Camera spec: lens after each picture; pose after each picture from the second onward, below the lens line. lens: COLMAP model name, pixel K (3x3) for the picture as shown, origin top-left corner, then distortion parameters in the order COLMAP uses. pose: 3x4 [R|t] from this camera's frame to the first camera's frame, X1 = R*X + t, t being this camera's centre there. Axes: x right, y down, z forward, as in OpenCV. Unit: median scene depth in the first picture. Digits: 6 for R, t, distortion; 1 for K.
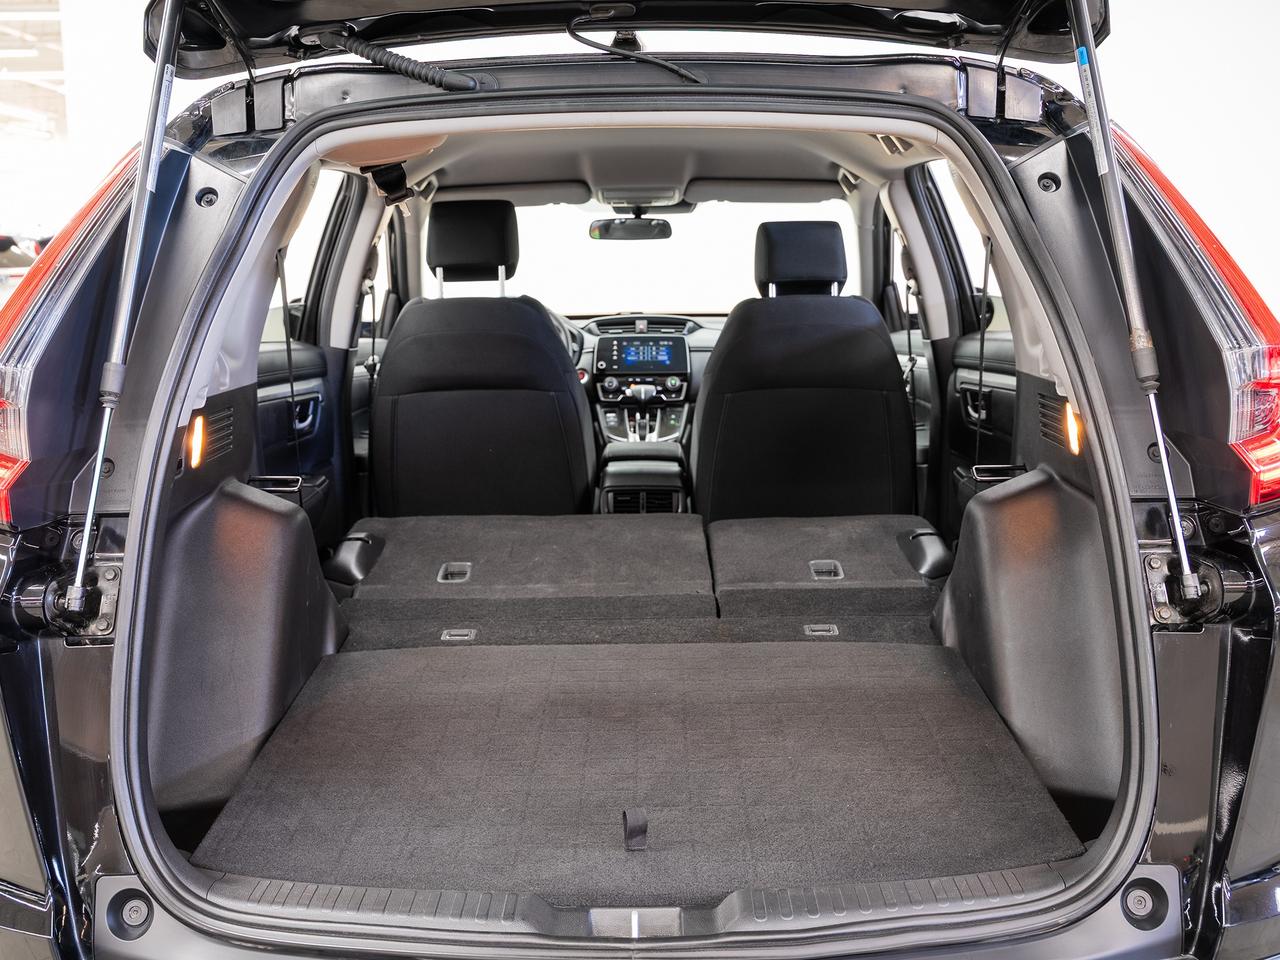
lens RADIAL K [[1430.1, 0, 640.2], [0, 1430.1, 478.0], [0, 0, 1]] dist [-0.008631, 0.000000]
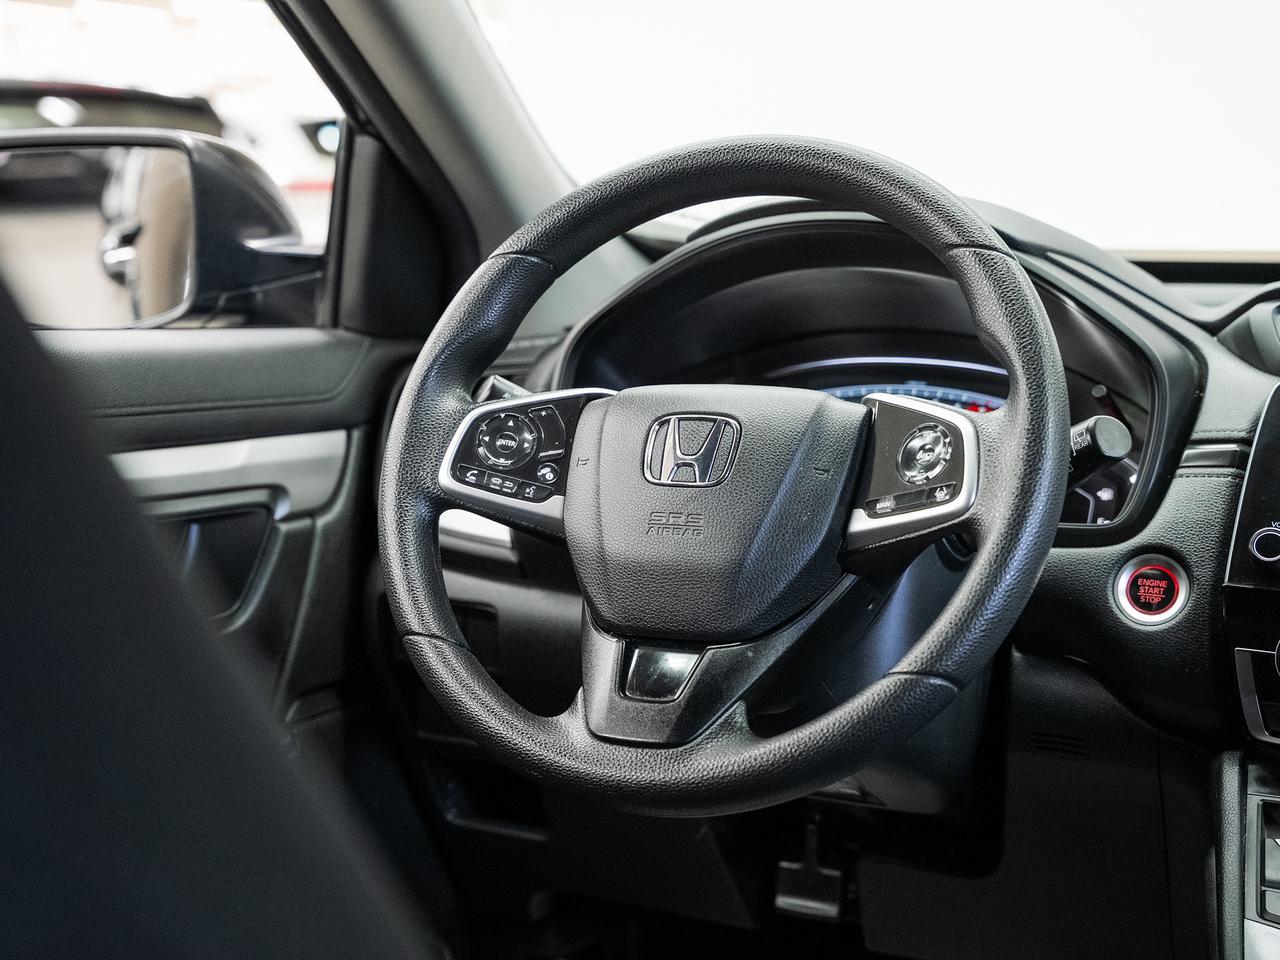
lens RADIAL K [[1995.0, 0, 647.9], [0, 1995.0, 473.5], [0, 0, 1]] dist [0.036284, 0.000000]
pose [[0.901421, 0.073452, -0.426667, 0.008140], [-0.081712, 0.996655, -0.001056, -0.080629], [0.425162, 0.035815, 0.904408, 0.742198]]
